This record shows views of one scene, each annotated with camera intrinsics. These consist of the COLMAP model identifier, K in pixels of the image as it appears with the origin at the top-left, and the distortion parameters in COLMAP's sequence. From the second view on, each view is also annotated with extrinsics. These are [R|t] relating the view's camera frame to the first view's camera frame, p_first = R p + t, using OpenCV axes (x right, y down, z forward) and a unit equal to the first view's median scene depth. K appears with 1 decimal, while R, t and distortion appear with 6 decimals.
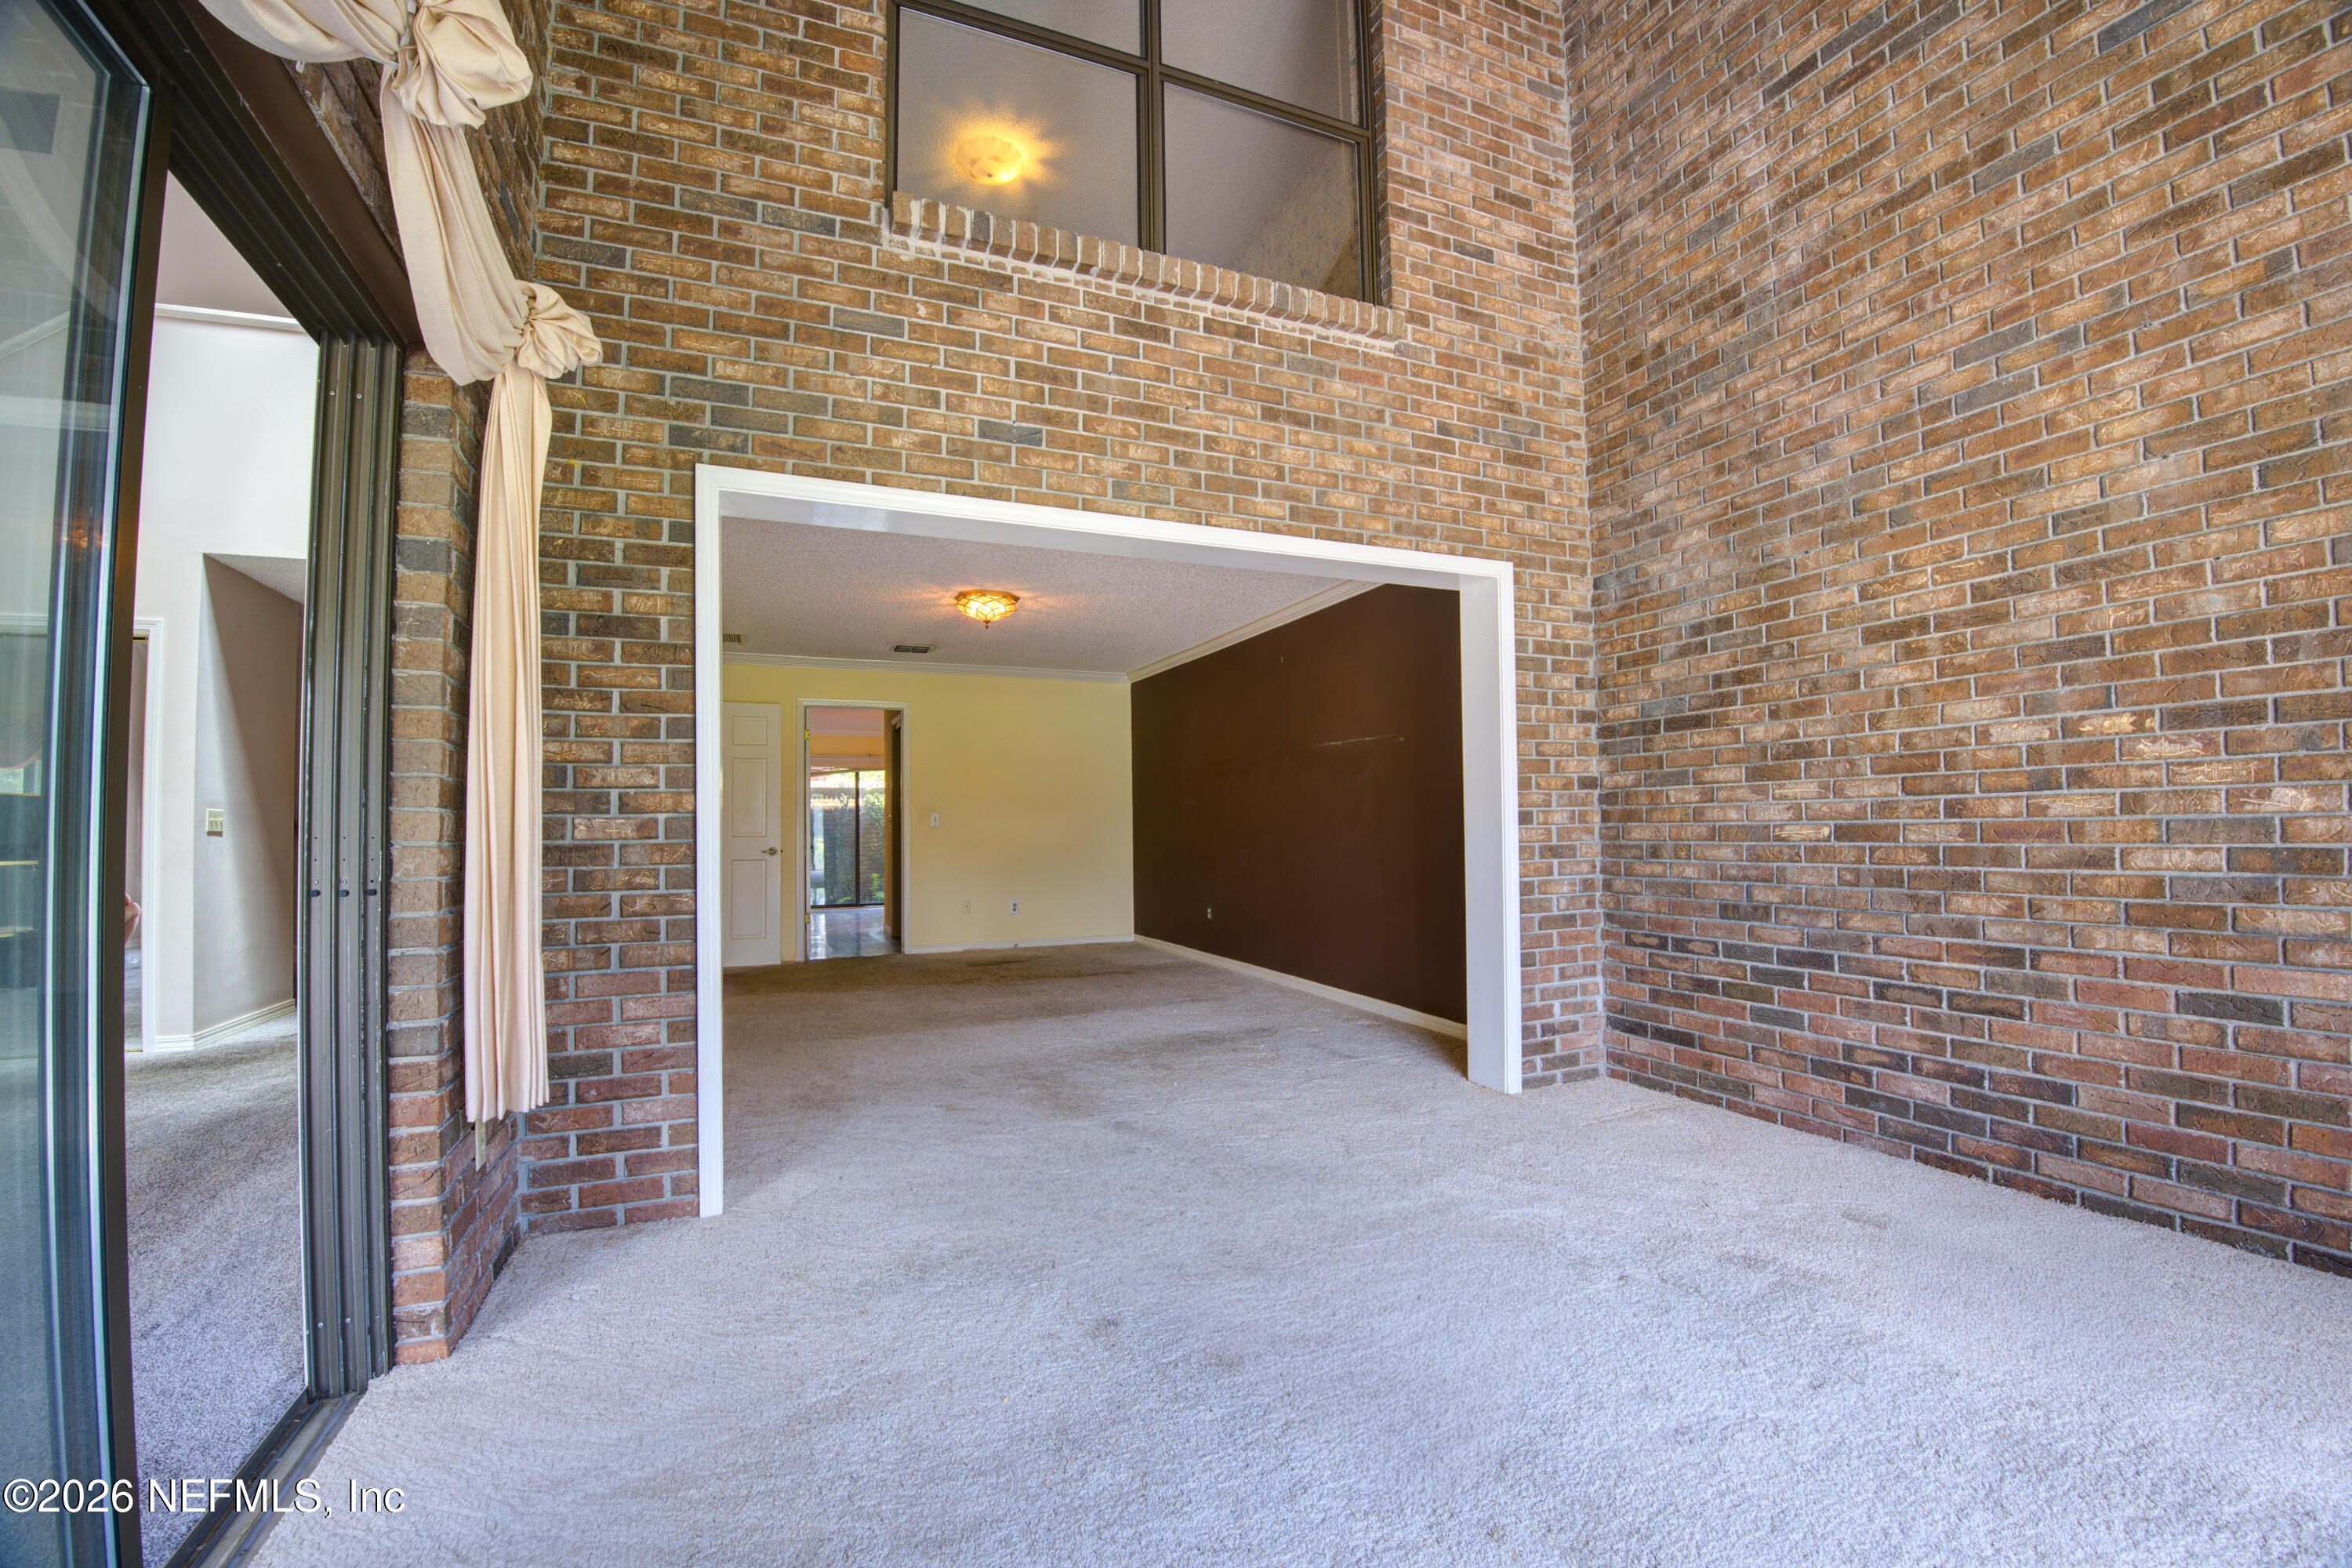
lens RADIAL K [[971.2, 0, 1180.9], [0, 971.2, 798.9], [0, 0, 1]] dist [-0.040787, -0.001907]
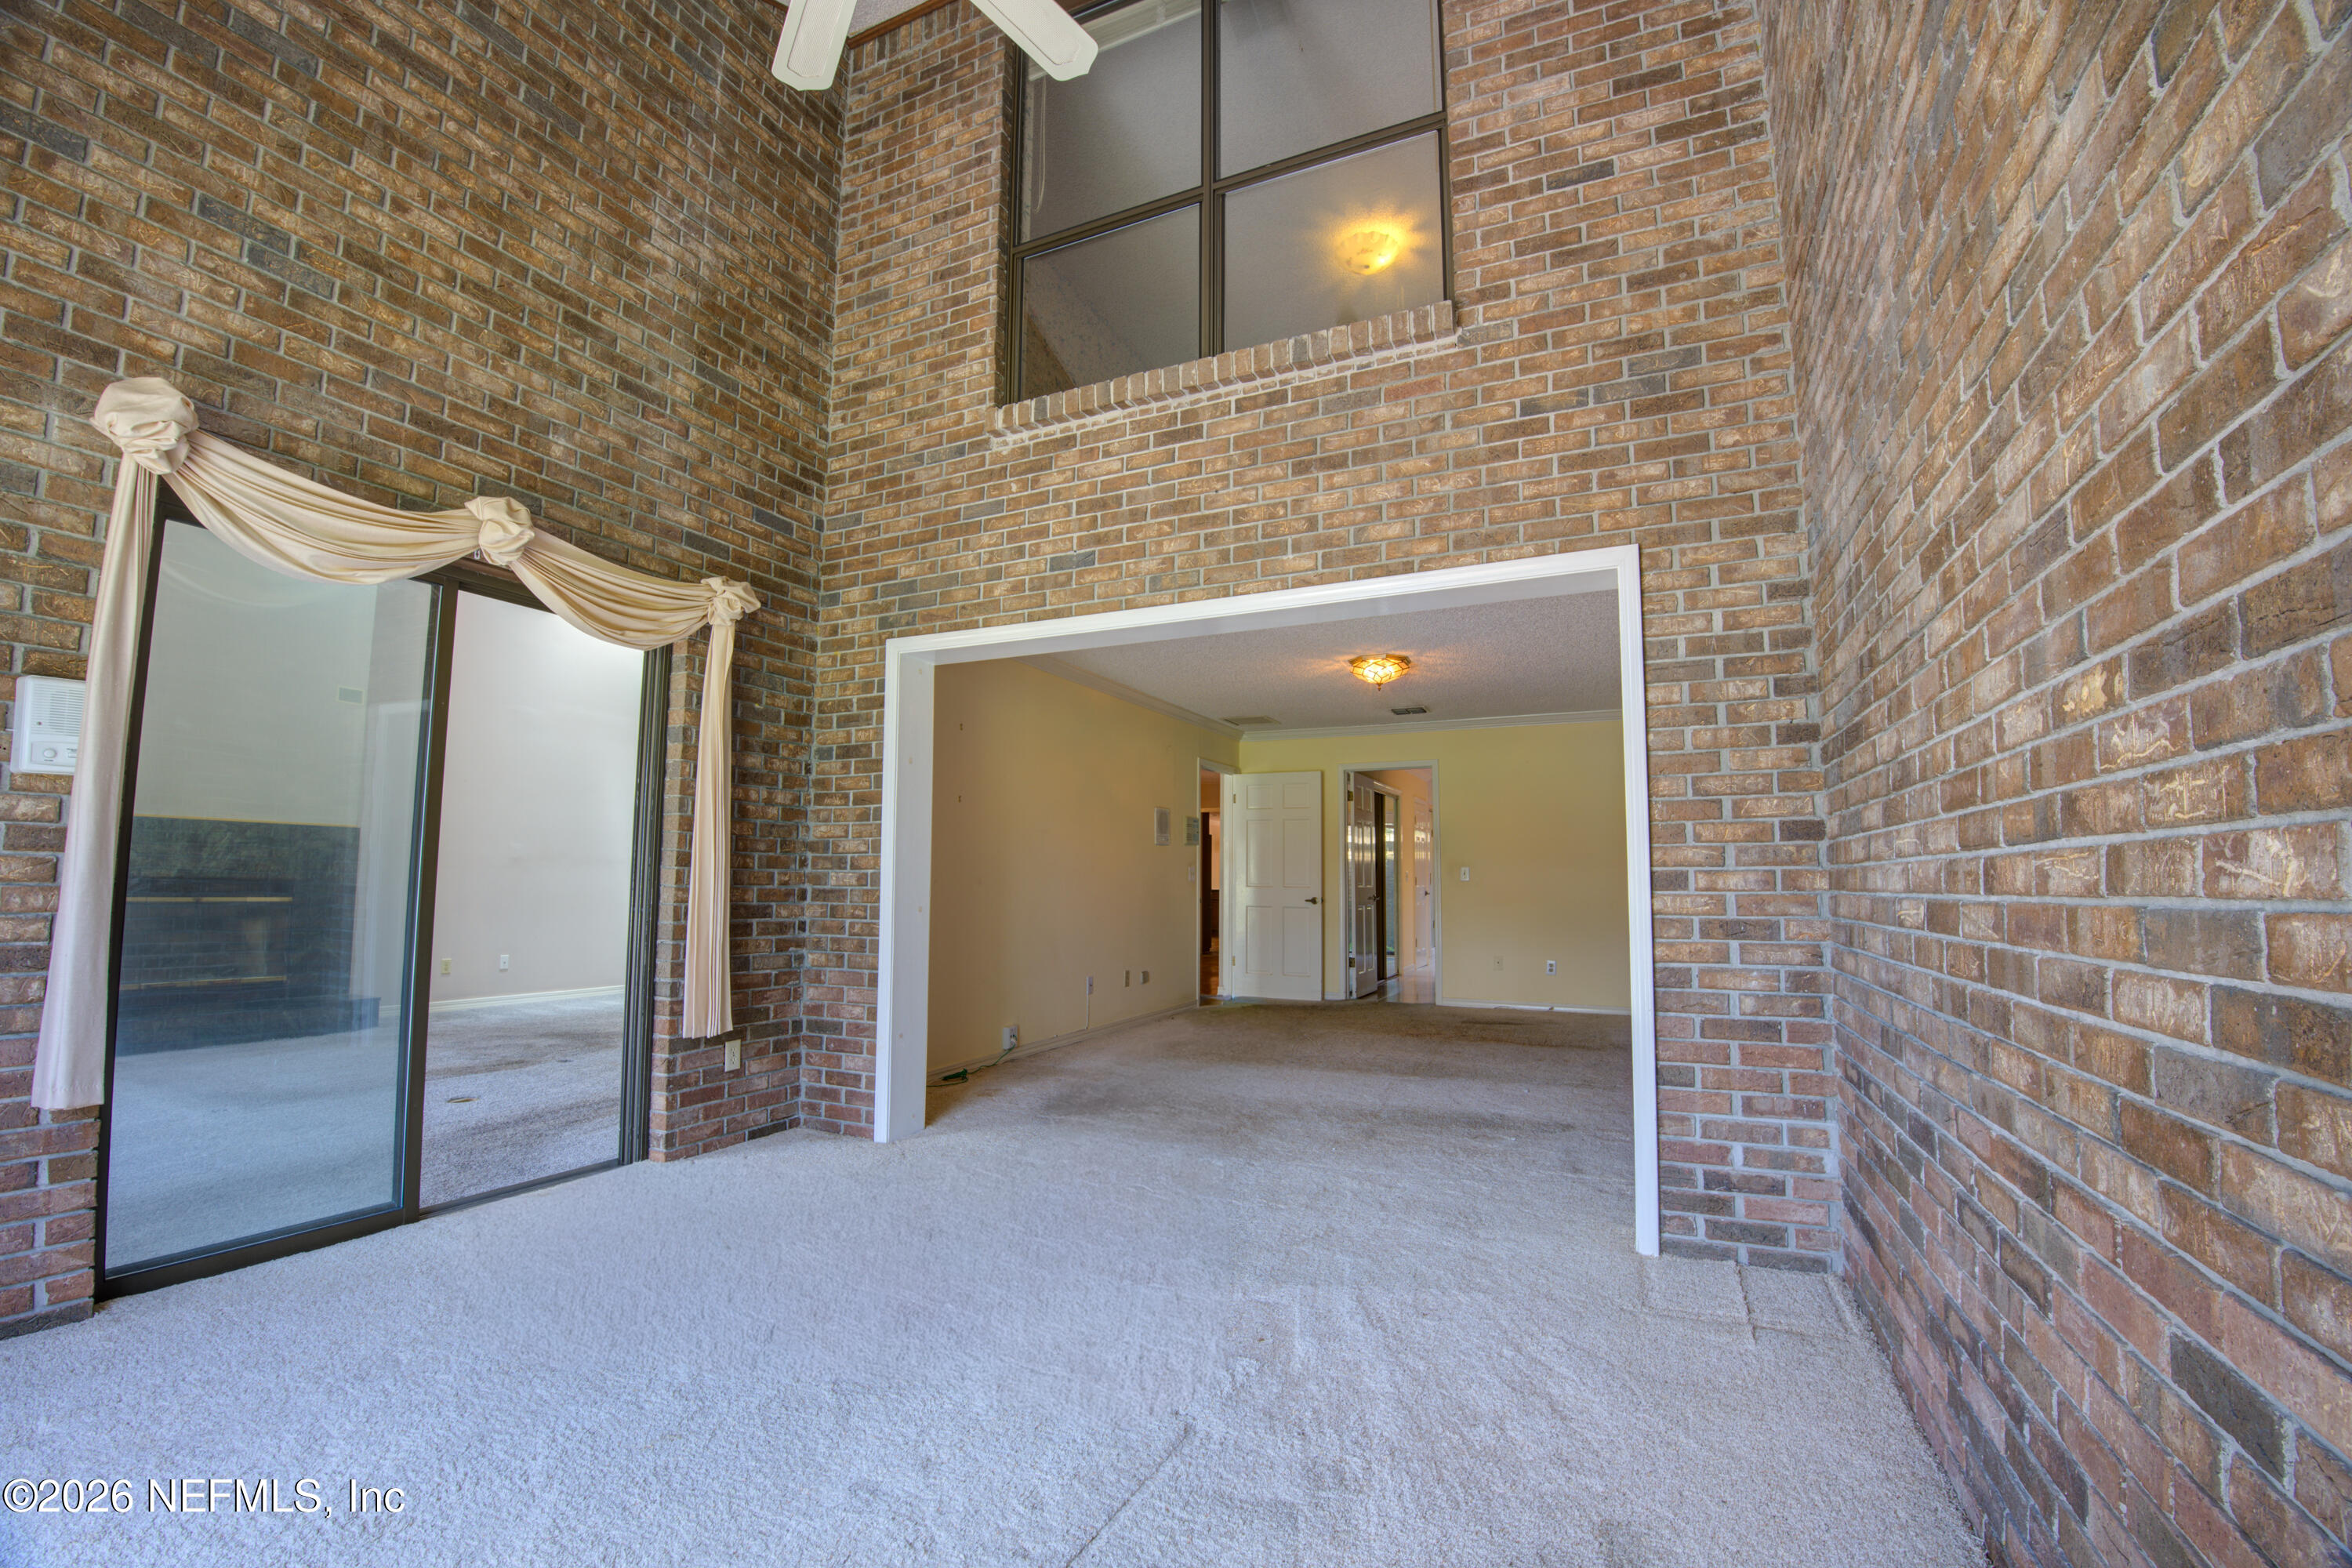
lens RADIAL K [[971.2, 0, 1181.1], [0, 971.2, 799.2], [0, 0, 1]] dist [-0.040787, -0.001907]
pose [[0.666199, -0.047389, -0.744267, 0.742038], [0.008247, 0.998386, -0.056188, -0.005120], [0.745728, 0.031295, 0.665515, 0.263310]]
